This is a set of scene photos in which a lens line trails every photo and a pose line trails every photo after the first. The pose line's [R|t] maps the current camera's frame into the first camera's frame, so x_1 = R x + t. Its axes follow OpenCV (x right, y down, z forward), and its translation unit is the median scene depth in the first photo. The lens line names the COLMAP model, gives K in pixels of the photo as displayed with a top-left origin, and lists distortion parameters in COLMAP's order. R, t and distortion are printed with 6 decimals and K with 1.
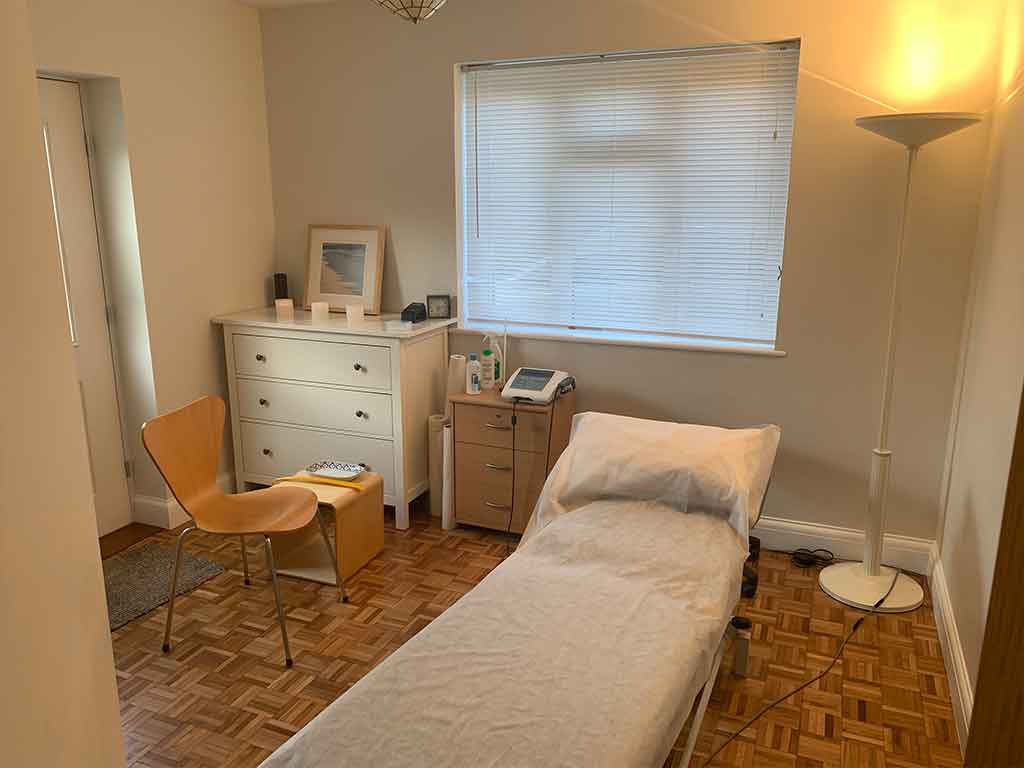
lens RADIAL K [[805.8, 0, 512.0], [0, 805.8, 384.0], [0, 0, 1]] dist [0.085240, -0.000631]
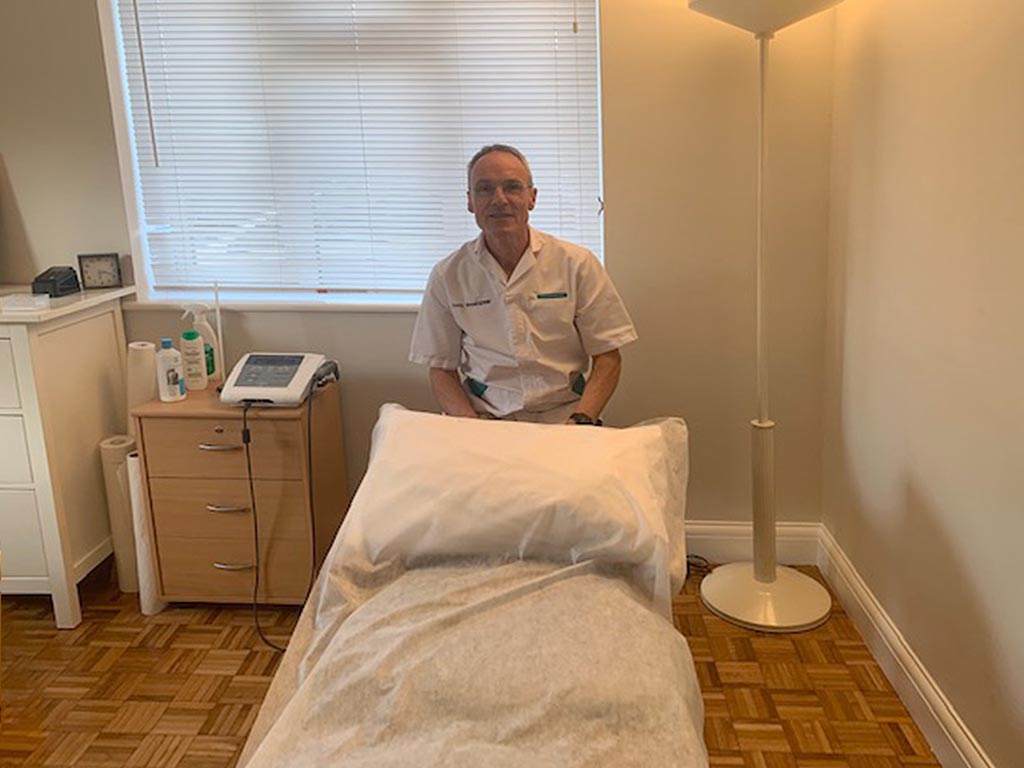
lens RADIAL K [[806.4, 0, 610.0], [0, 806.4, 380.6], [0, 0, 1]] dist [0.004433, 0.004620]
pose [[0.902917, -0.099657, 0.418101, -0.000679], [0.083842, 0.994900, 0.056079, -0.010750], [-0.421557, -0.015580, 0.906668, 0.265320]]
